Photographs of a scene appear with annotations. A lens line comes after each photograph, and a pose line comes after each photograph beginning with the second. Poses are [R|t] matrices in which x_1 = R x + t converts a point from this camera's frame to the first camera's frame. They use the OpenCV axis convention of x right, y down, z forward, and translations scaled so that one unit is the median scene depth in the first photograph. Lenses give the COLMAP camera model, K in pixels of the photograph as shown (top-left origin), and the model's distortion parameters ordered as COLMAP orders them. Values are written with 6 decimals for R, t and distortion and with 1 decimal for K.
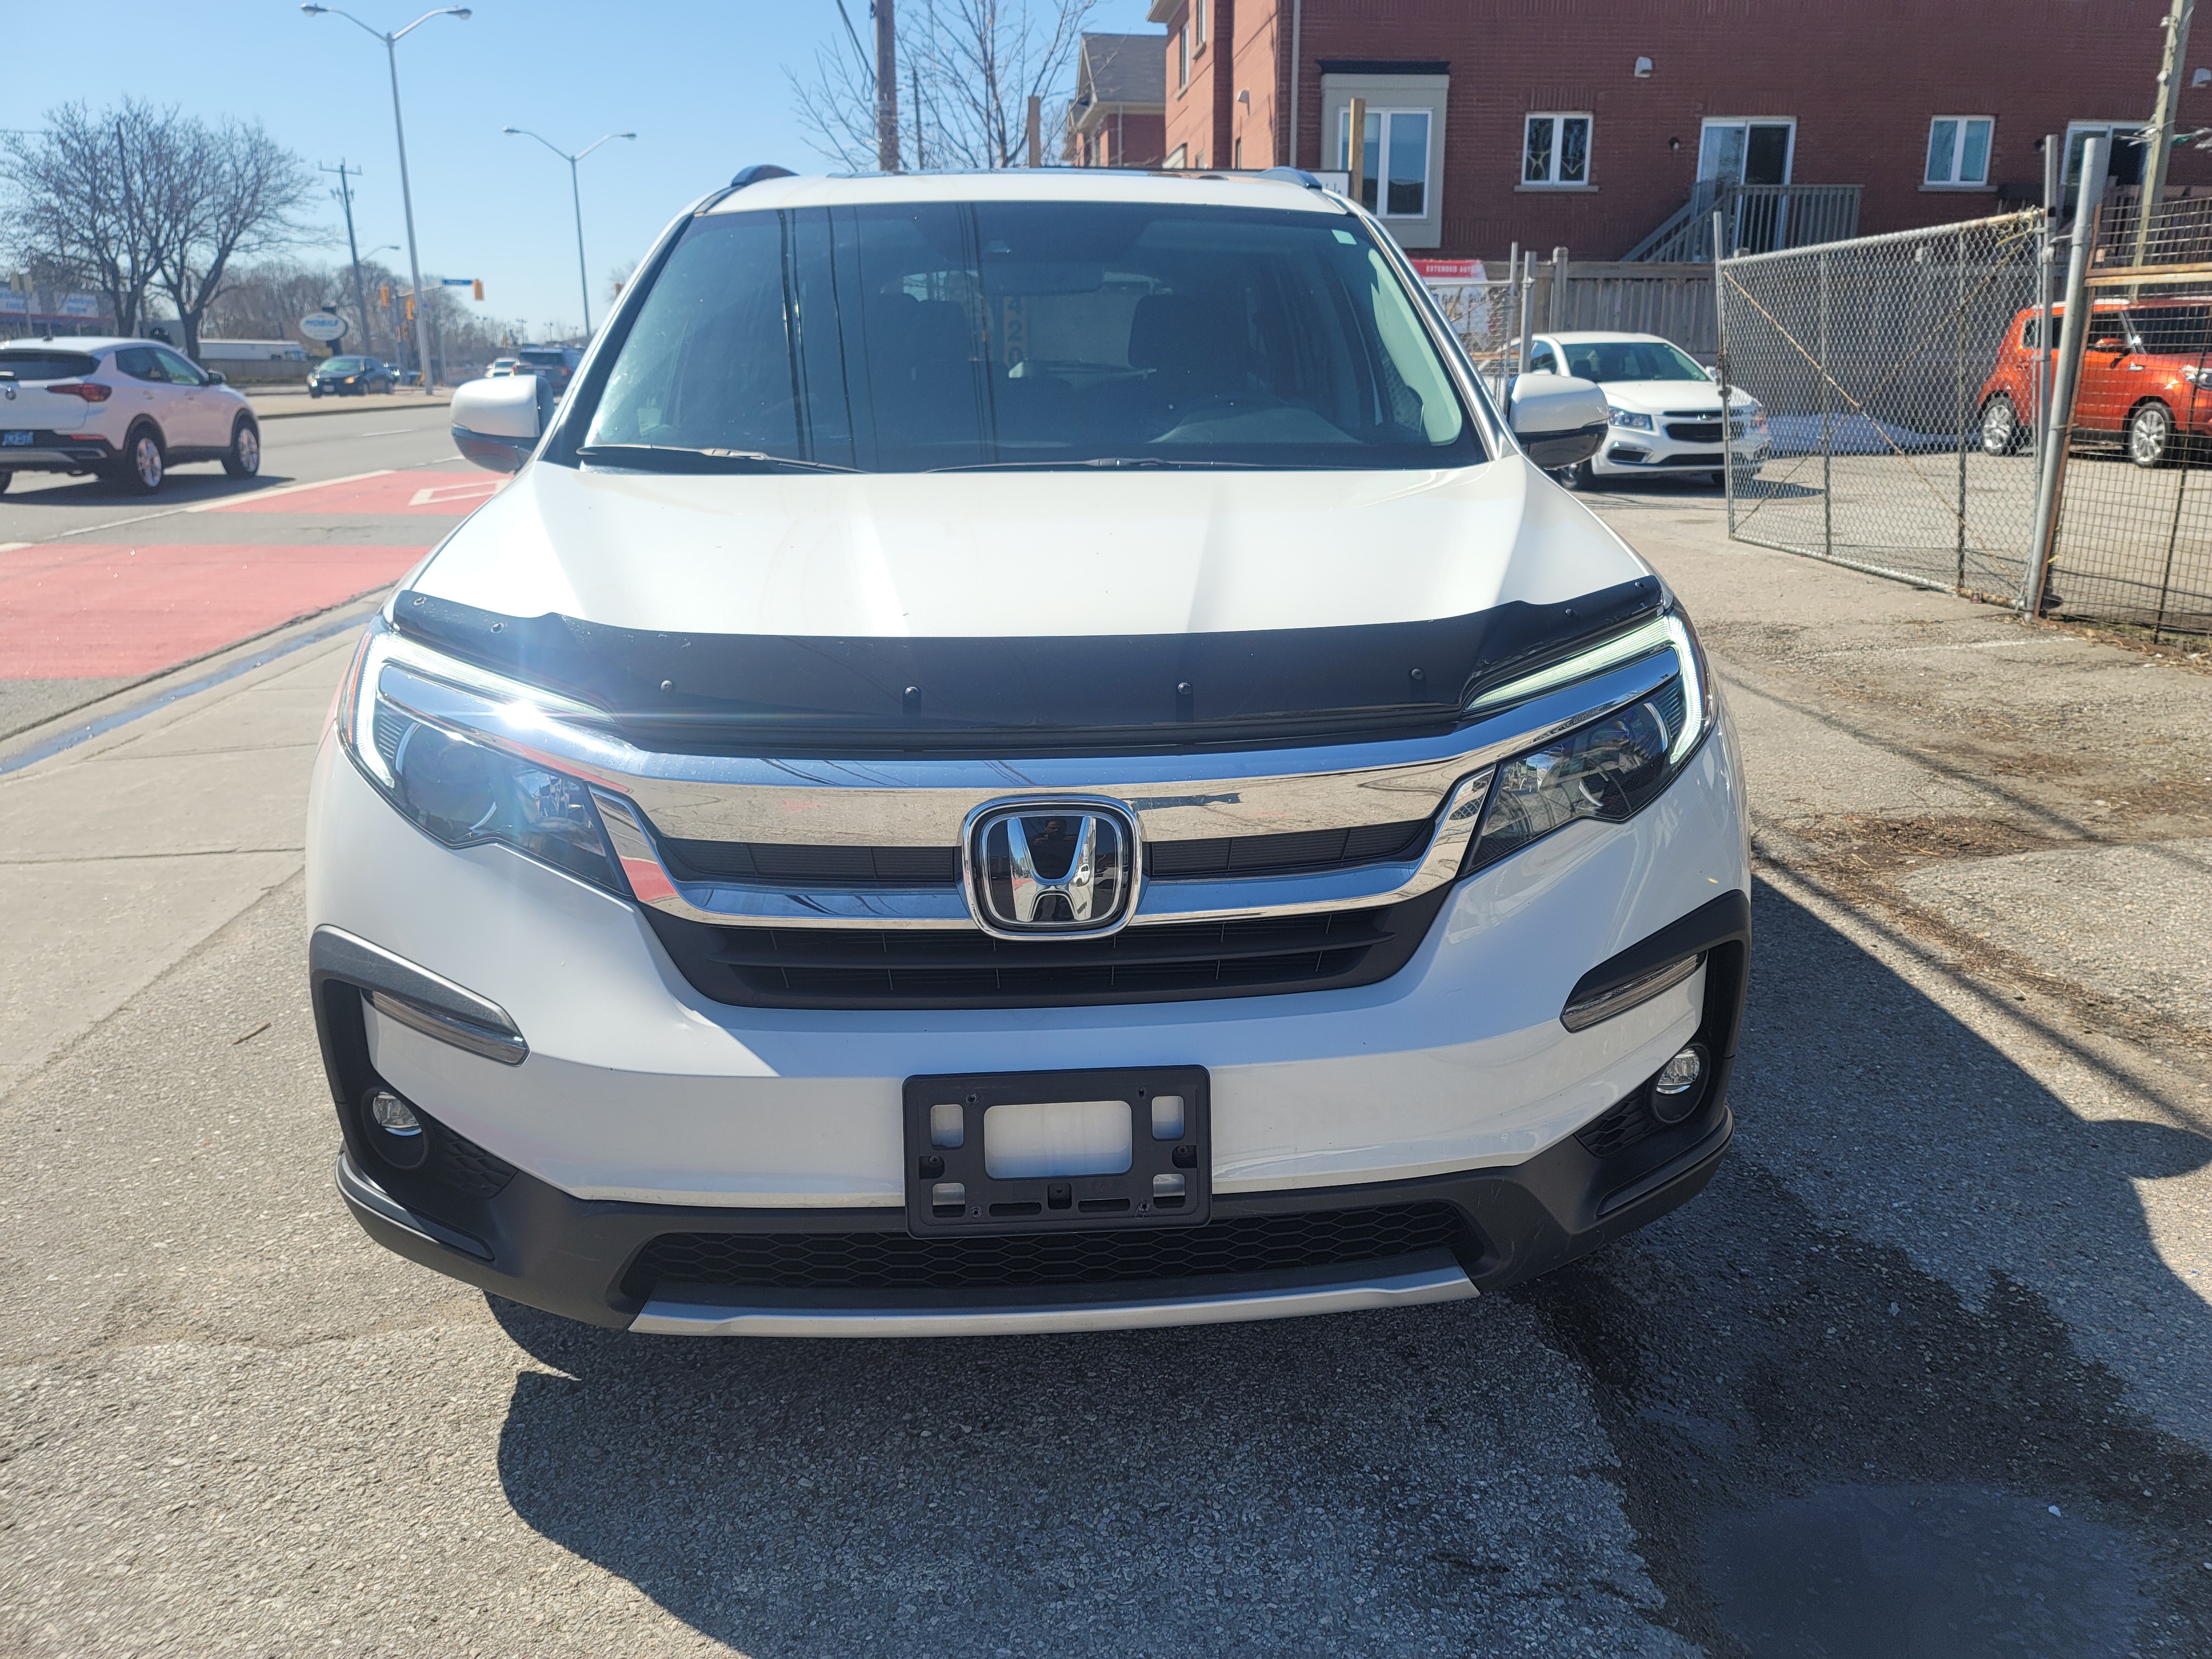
lens RADIAL K [[1594.9, 0, 1098.2], [0, 1594.9, 821.6], [0, 0, 1]] dist [0.107236, -0.112292]
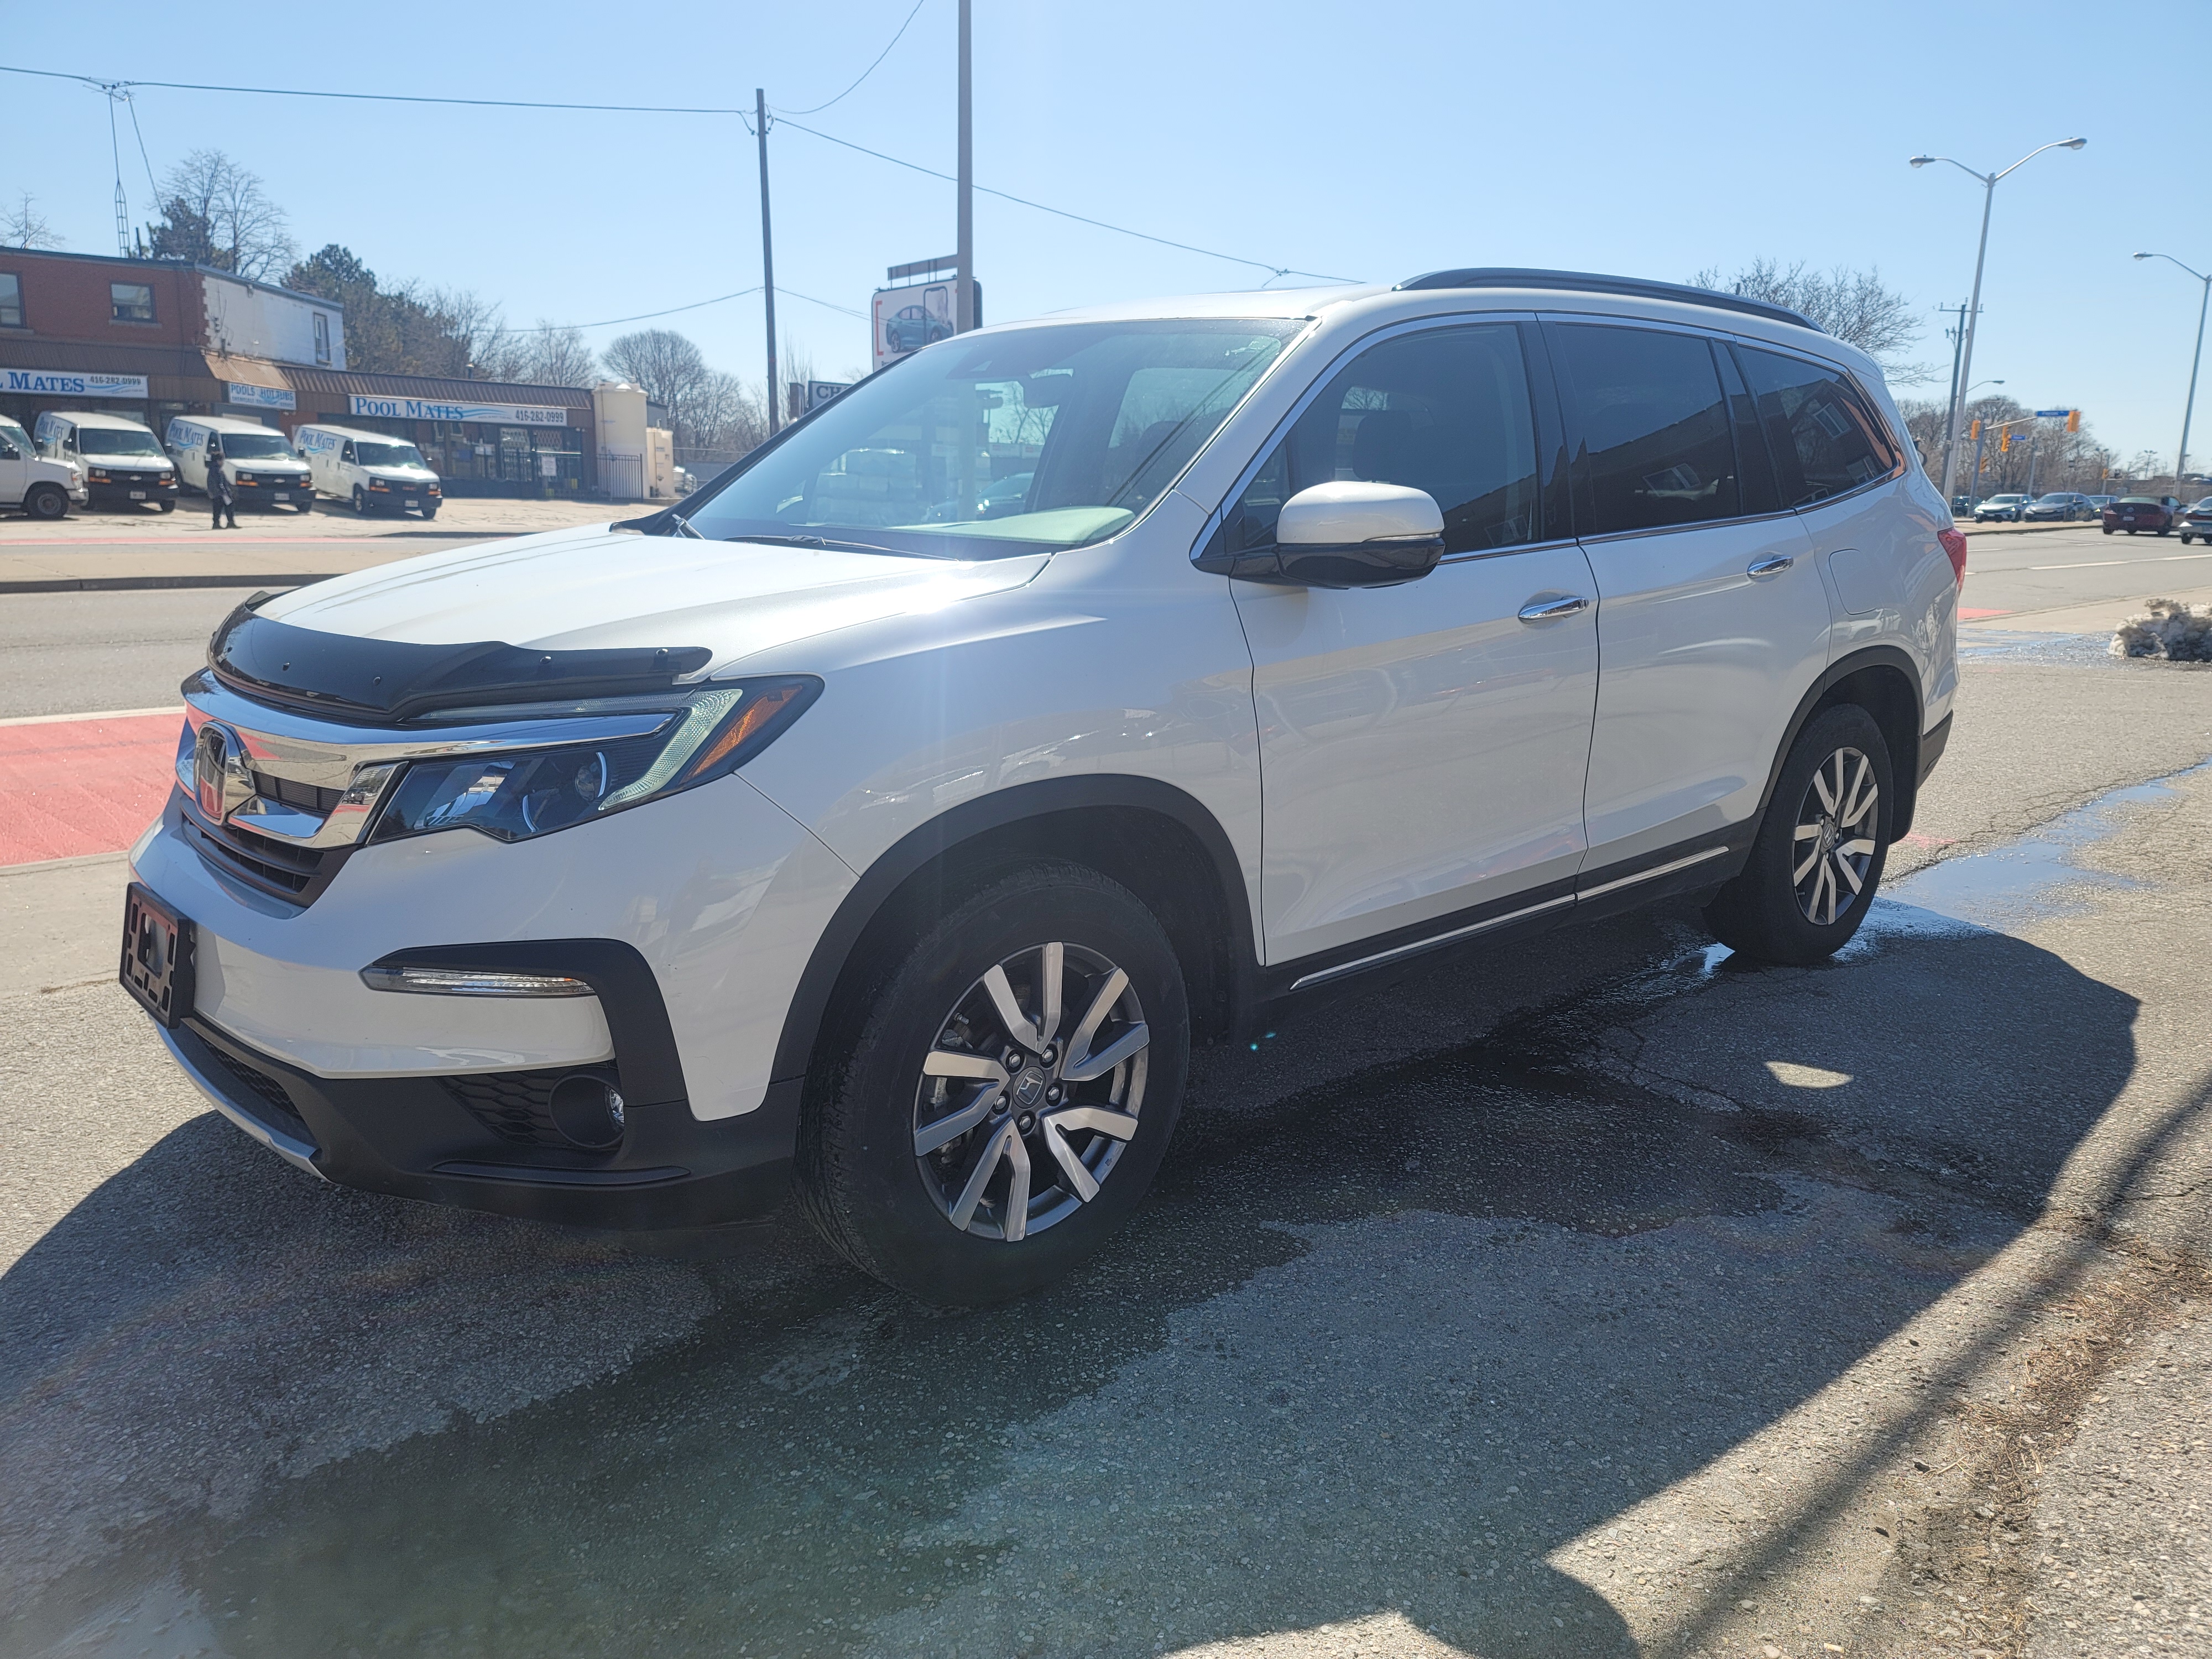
lens RADIAL K [[1532.6, 0, 1106.0], [0, 1532.6, 829.5], [0, 0, 1]] dist [0.245656, -0.292630]
pose [[0.622468, 0.177205, -0.762320, 0.748239], [-0.229721, 0.972495, 0.038485, -0.077395], [0.748172, 0.151165, 0.646055, 0.303369]]
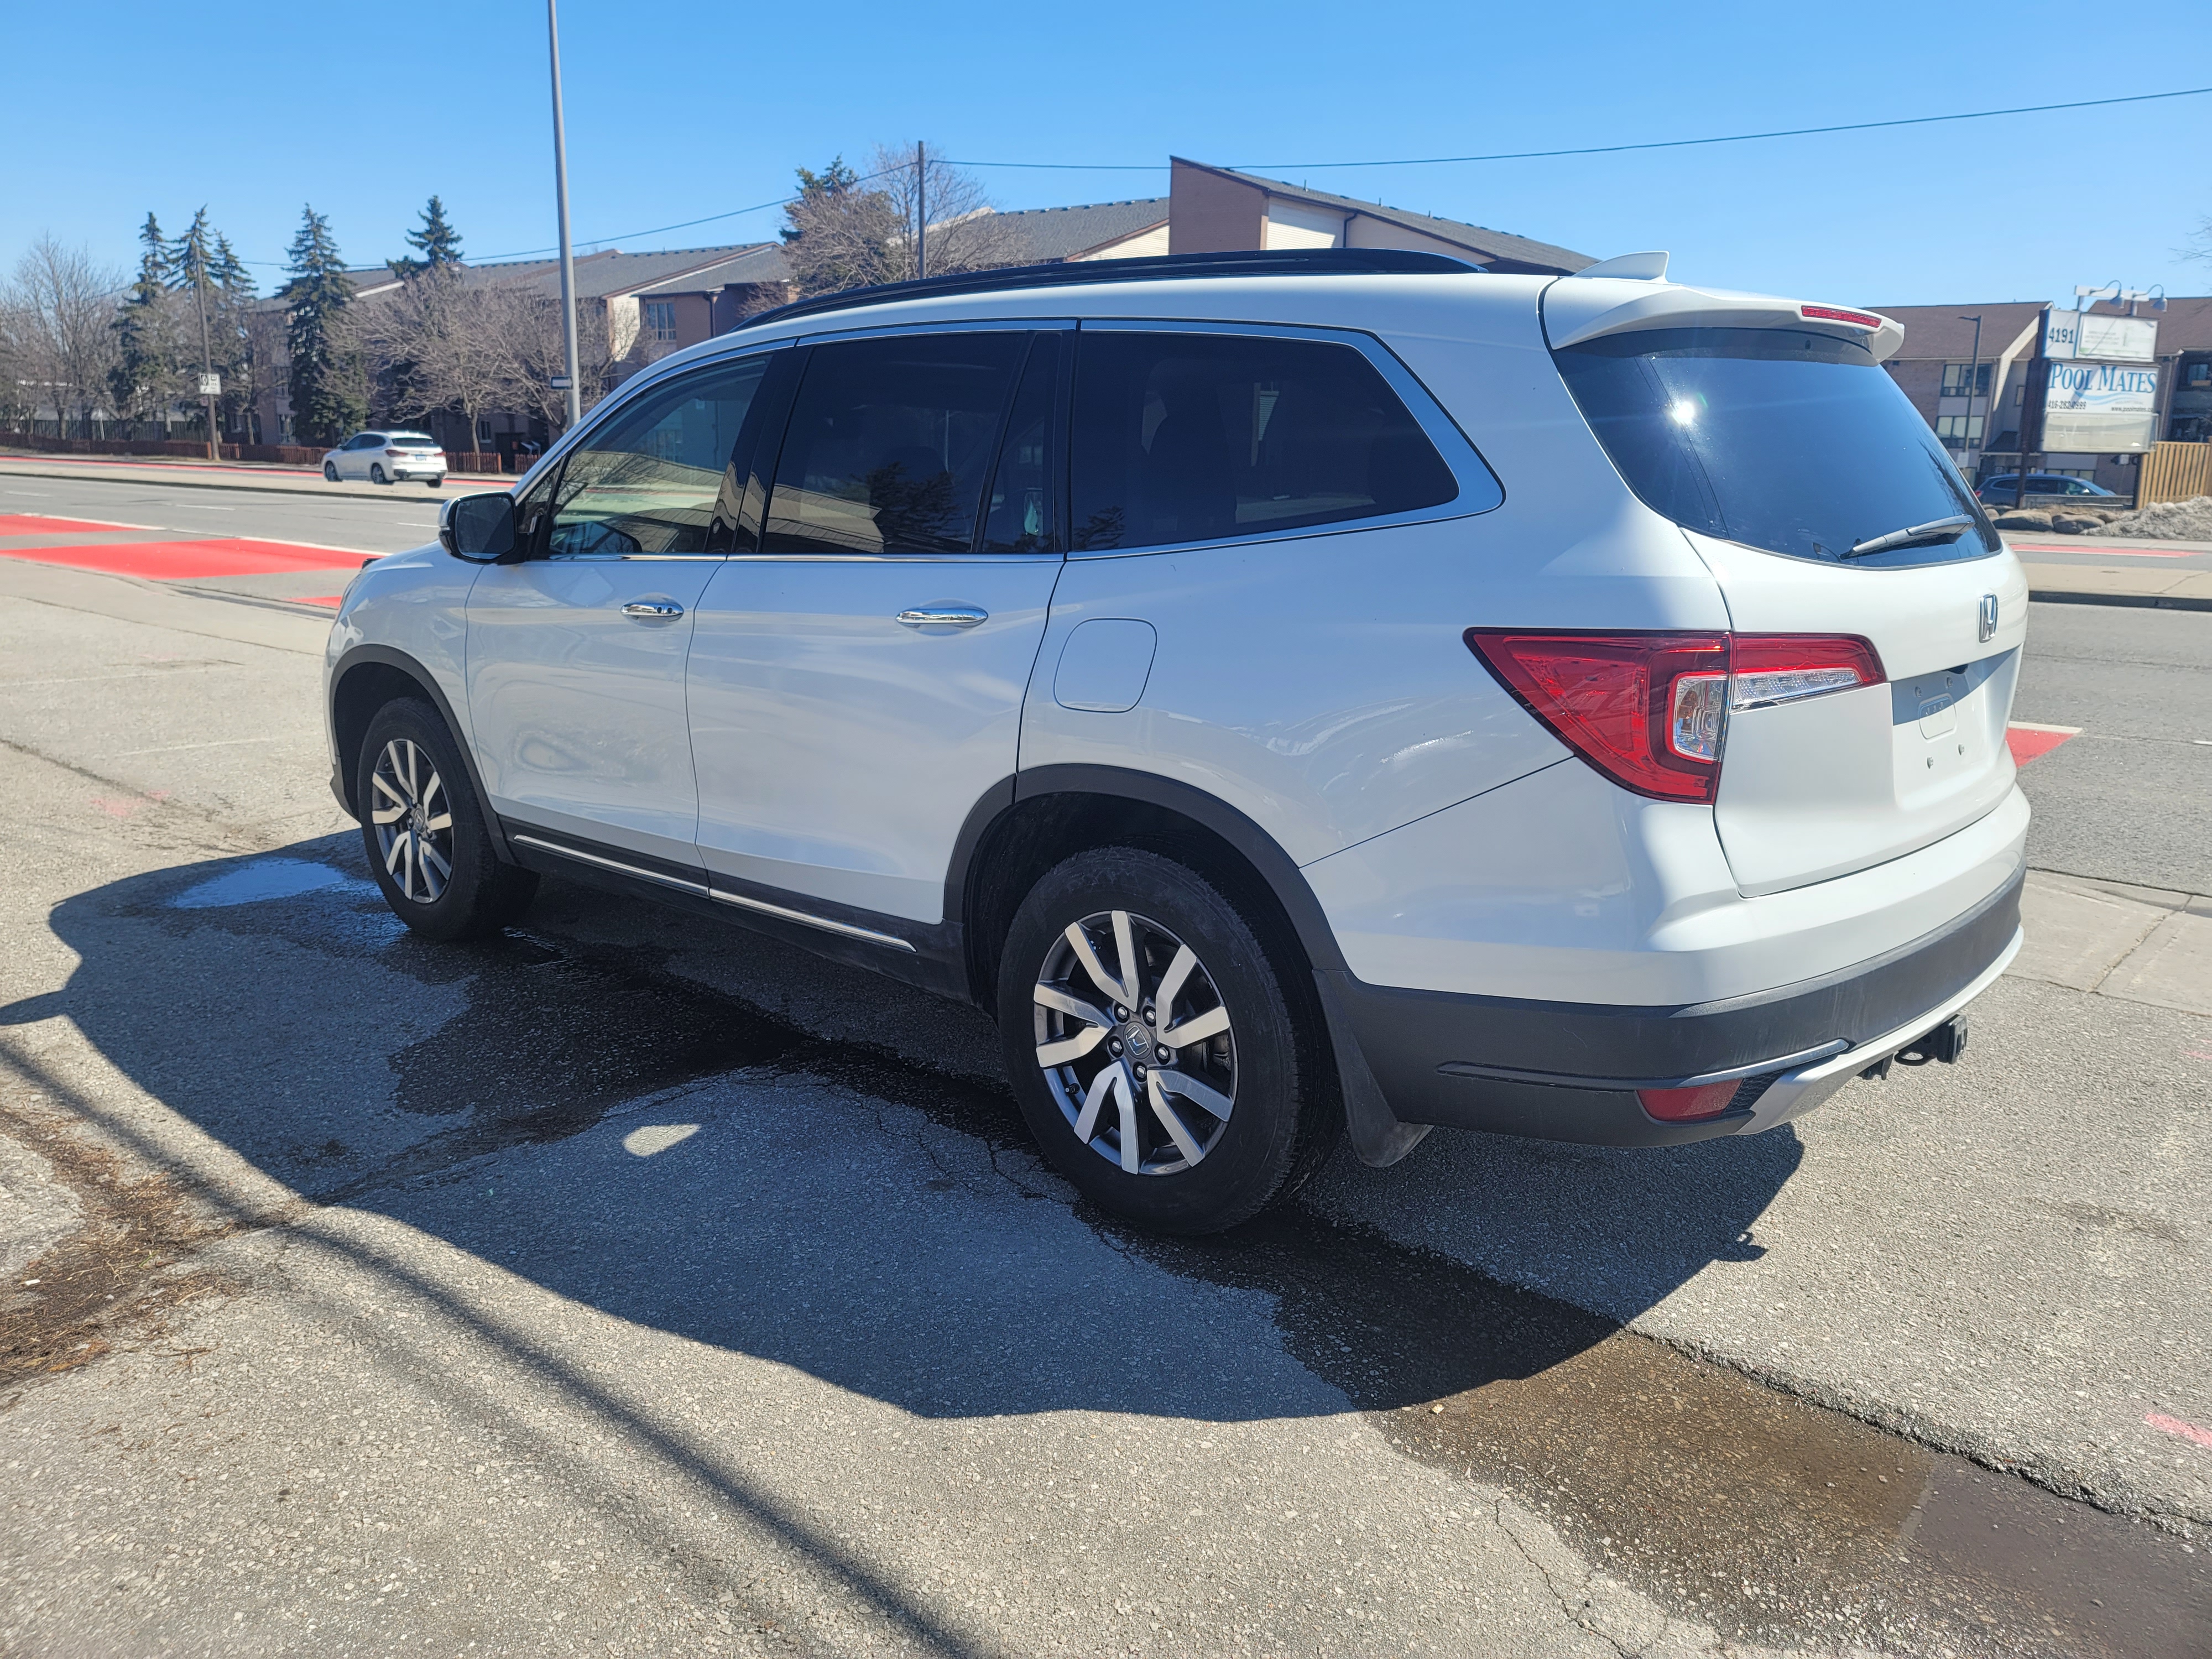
lens RADIAL K [[1594.9, 0, 1098.2], [0, 1594.9, 821.6], [0, 0, 1]] dist [0.107236, -0.112292]
pose [[-0.702031, 0.175192, -0.690261, 0.726834], [-0.193510, 0.885870, 0.421649, -0.573625], [0.685351, 0.429583, -0.588007, 1.864394]]
